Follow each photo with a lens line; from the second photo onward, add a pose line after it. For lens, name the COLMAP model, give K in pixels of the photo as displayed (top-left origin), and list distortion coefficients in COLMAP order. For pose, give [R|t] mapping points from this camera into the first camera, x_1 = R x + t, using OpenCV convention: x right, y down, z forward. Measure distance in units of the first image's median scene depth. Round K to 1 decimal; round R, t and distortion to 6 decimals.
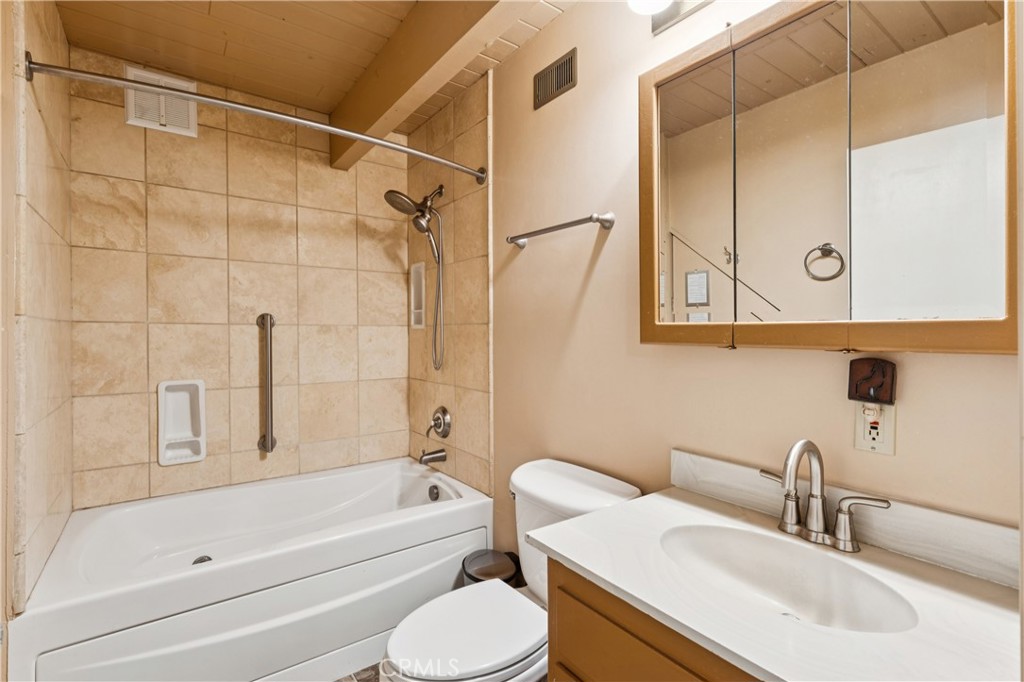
lens RADIAL K [[459.7, 0, 514.4], [0, 459.7, 335.4], [0, 0, 1]] dist [-0.002875, -0.000125]
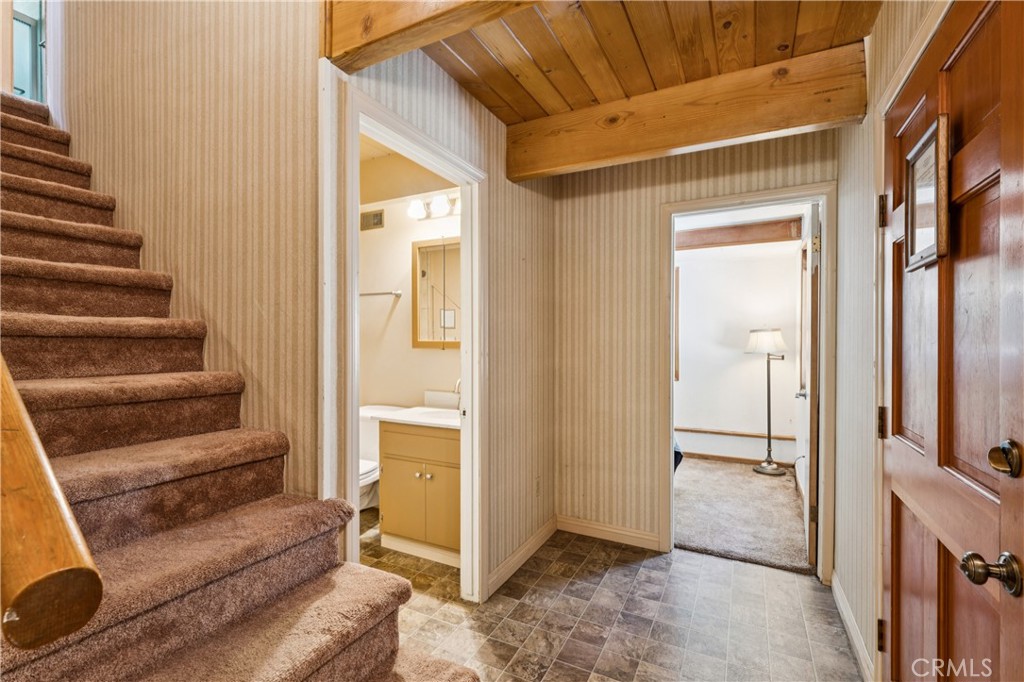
lens RADIAL K [[459.7, 0, 511.7], [0, 459.7, 341.9], [0, 0, 1]] dist [-0.002875, -0.000125]
pose [[0.899960, 0.003307, 0.435961, -0.326484], [0.001651, 0.999938, -0.010994, 0.010402], [-0.435970, 0.010614, 0.899898, -1.471615]]
